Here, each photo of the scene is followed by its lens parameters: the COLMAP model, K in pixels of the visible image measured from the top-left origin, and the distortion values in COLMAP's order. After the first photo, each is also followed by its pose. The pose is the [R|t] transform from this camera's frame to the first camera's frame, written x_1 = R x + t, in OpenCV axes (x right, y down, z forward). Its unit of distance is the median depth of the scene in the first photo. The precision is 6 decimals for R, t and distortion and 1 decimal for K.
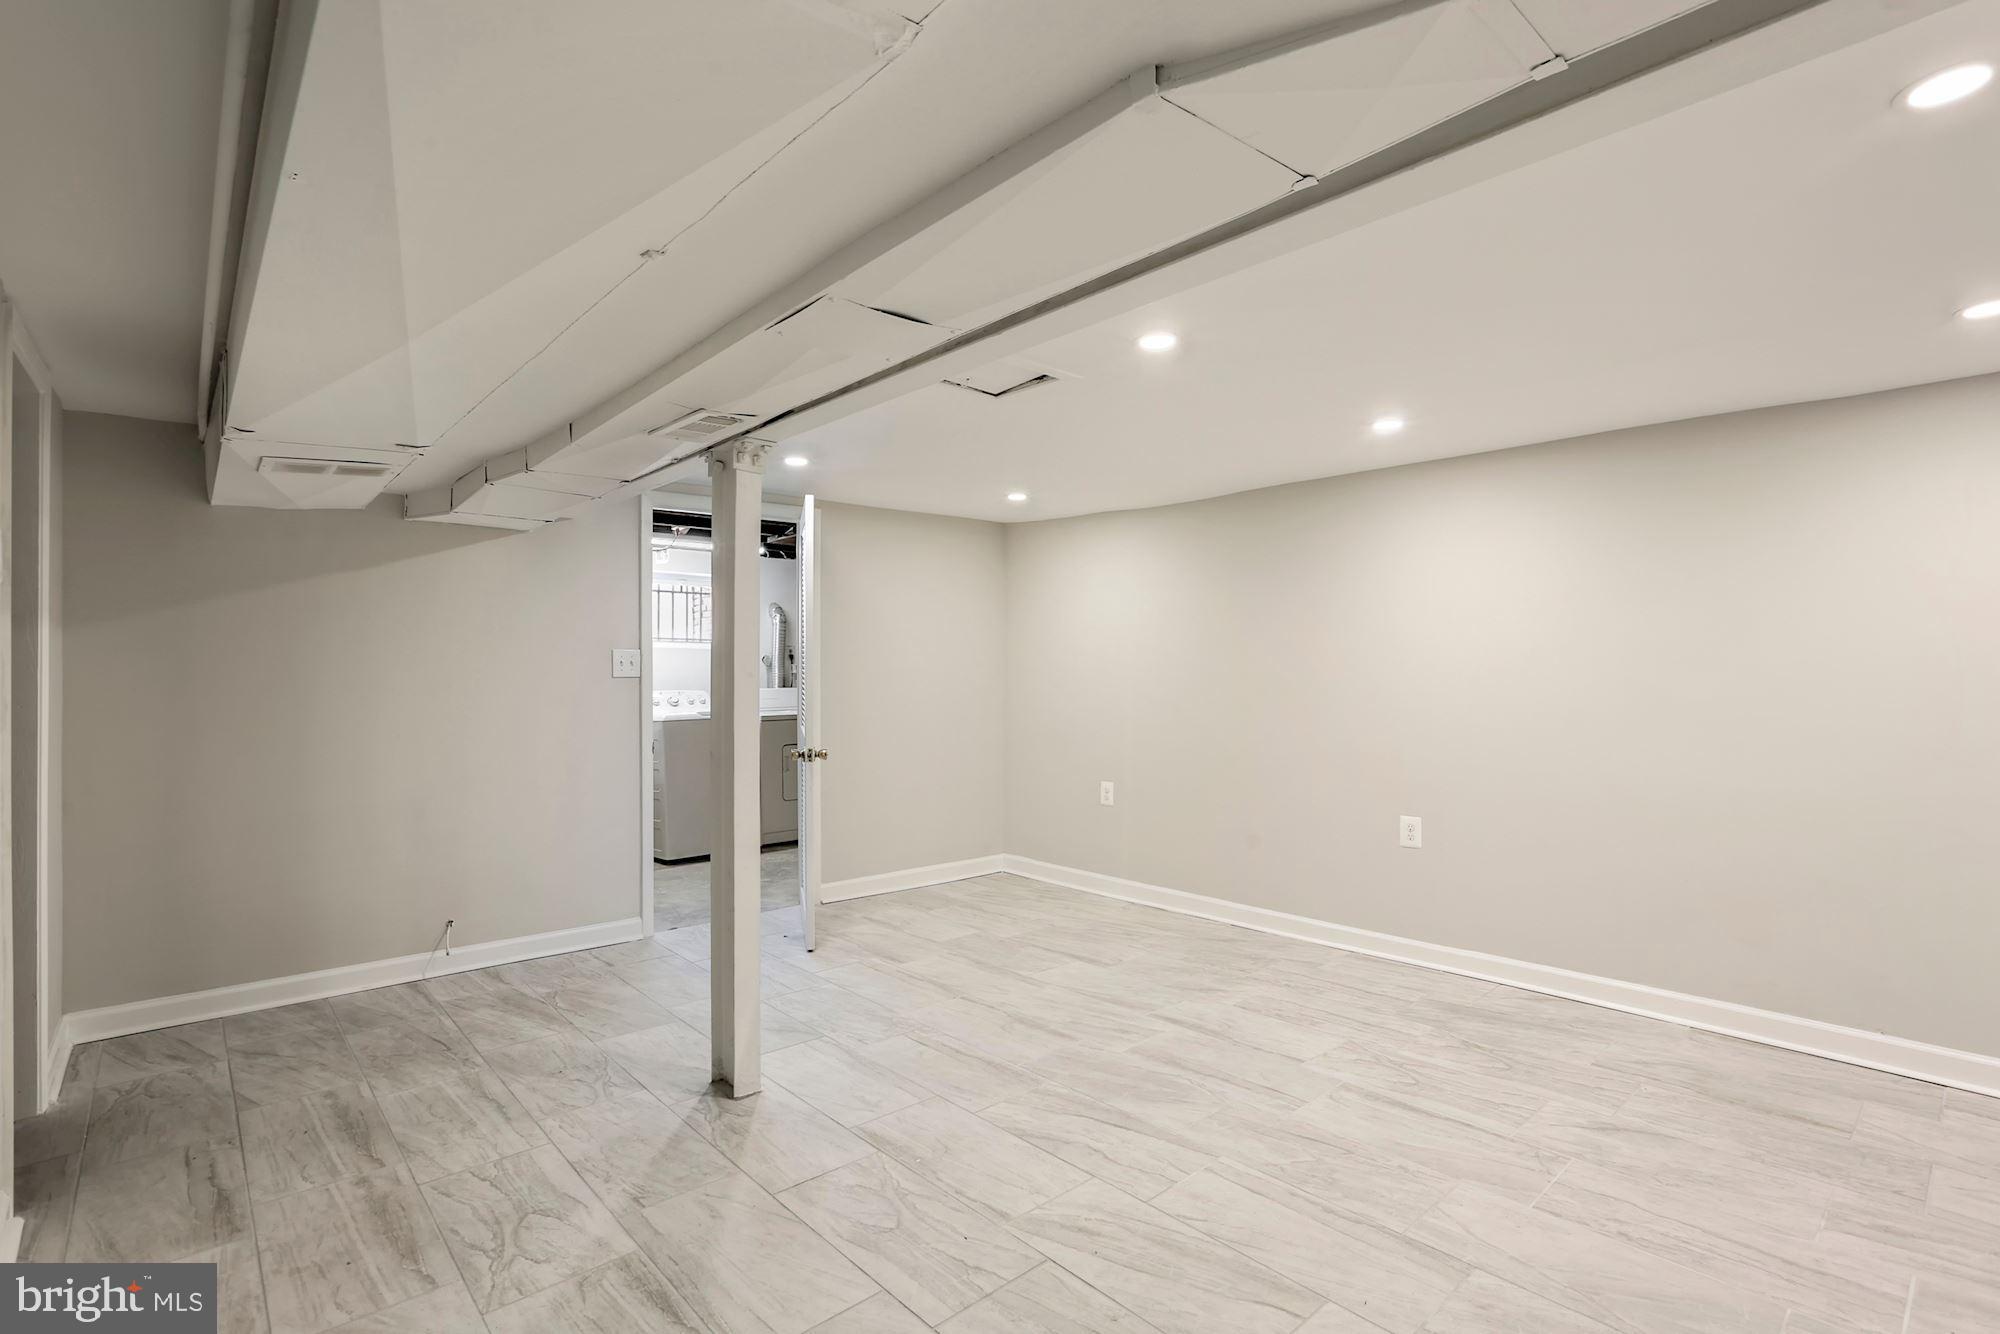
lens RADIAL K [[969.5, 0, 1000.0], [0, 969.5, 667.0], [0, 0, 1]] dist [0.000209, 0.000822]
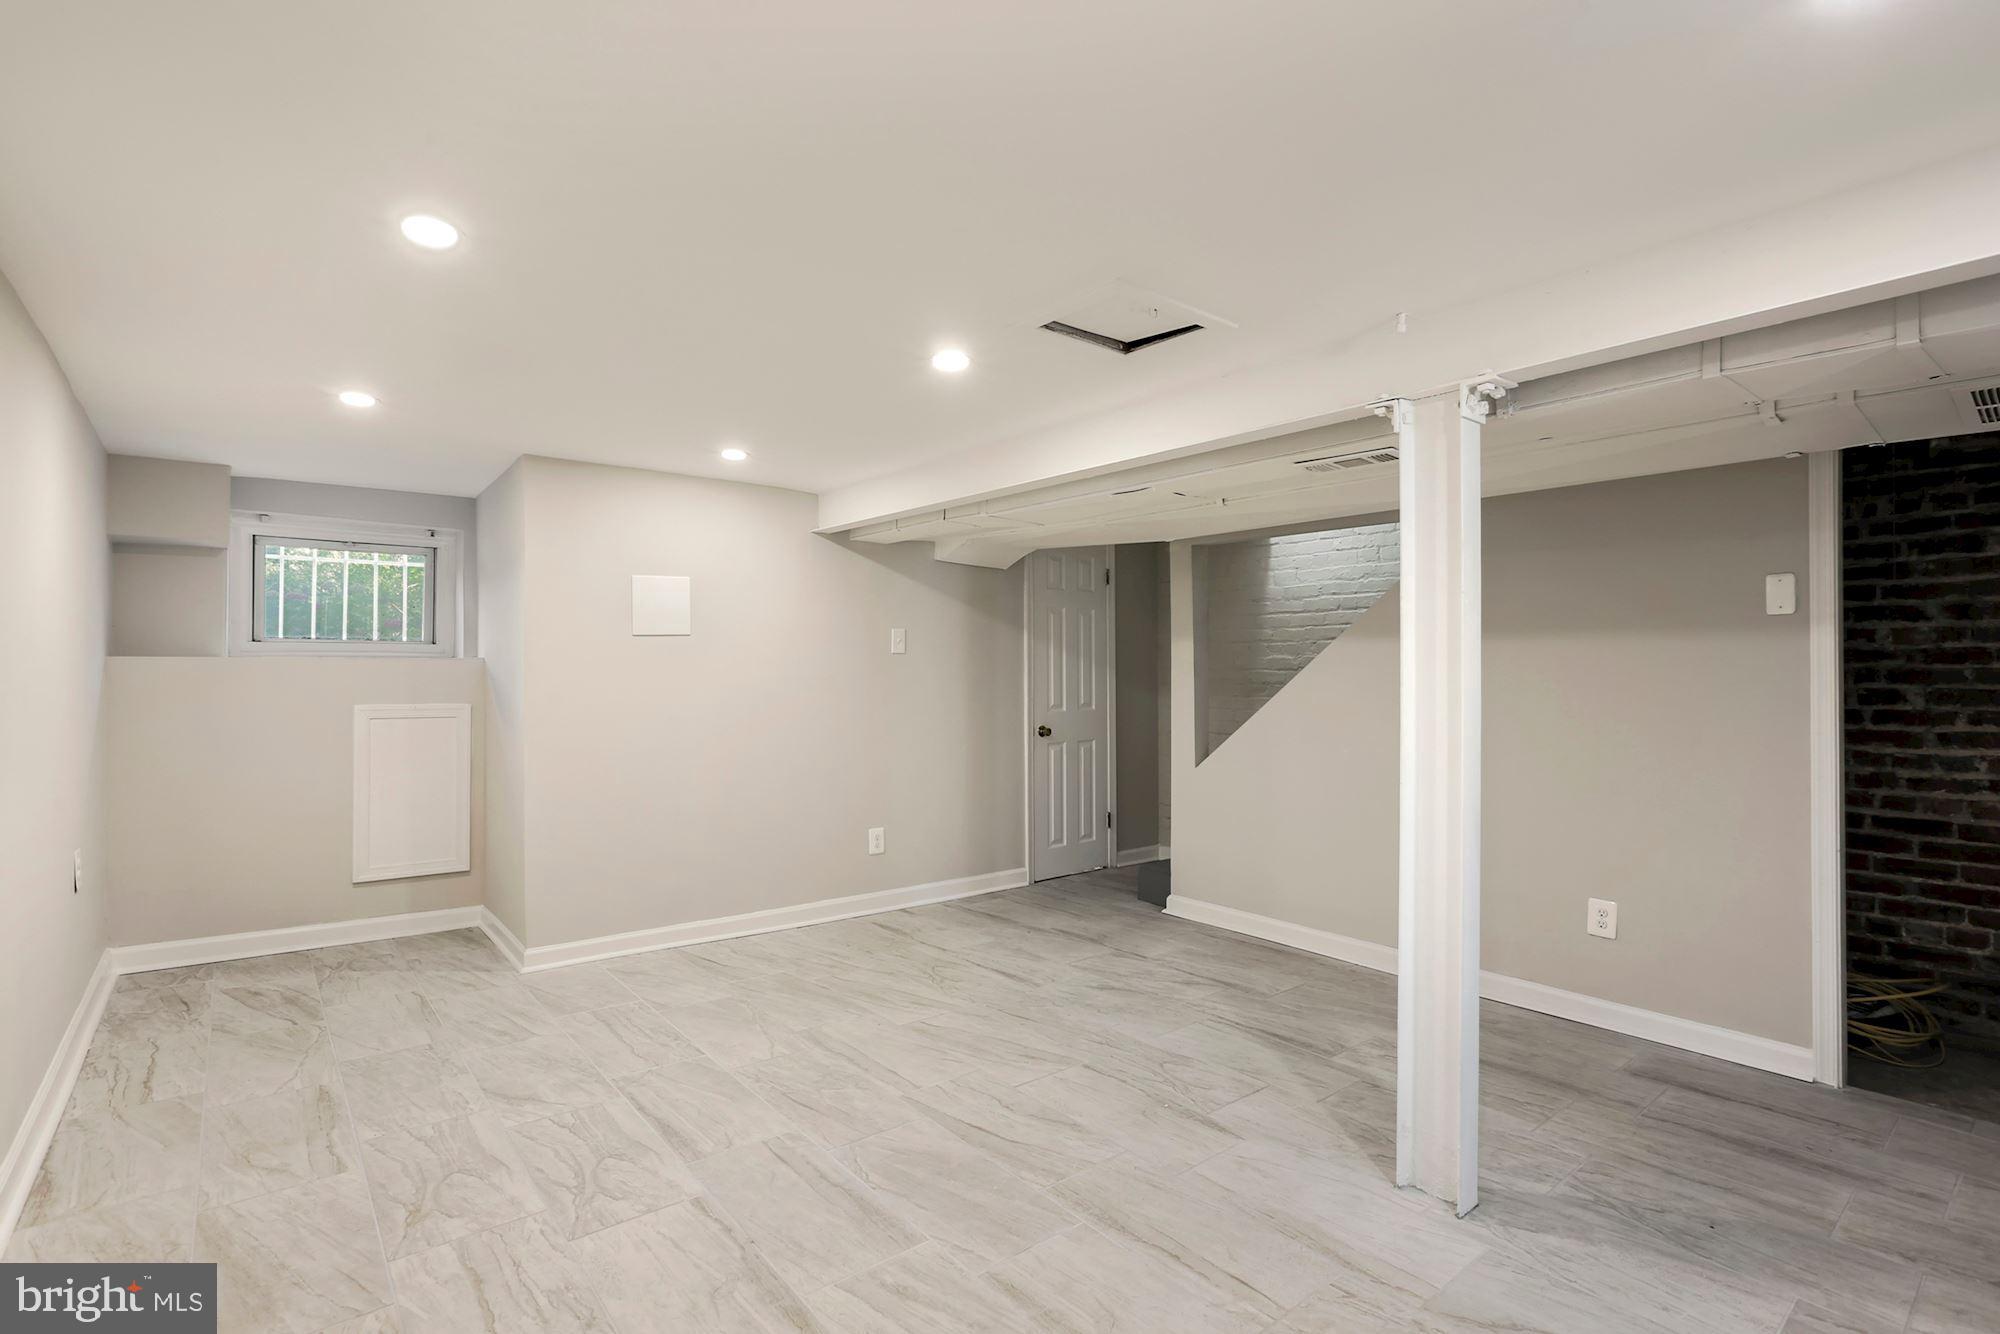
lens RADIAL K [[969.5, 0, 1000.0], [0, 969.5, 667.0], [0, 0, 1]] dist [0.000209, 0.000822]
pose [[-0.999007, -0.006520, 0.044065, 0.057809], [-0.006704, 0.999969, -0.004010, 0.004163], [-0.044038, -0.004301, -0.999021, 1.980637]]
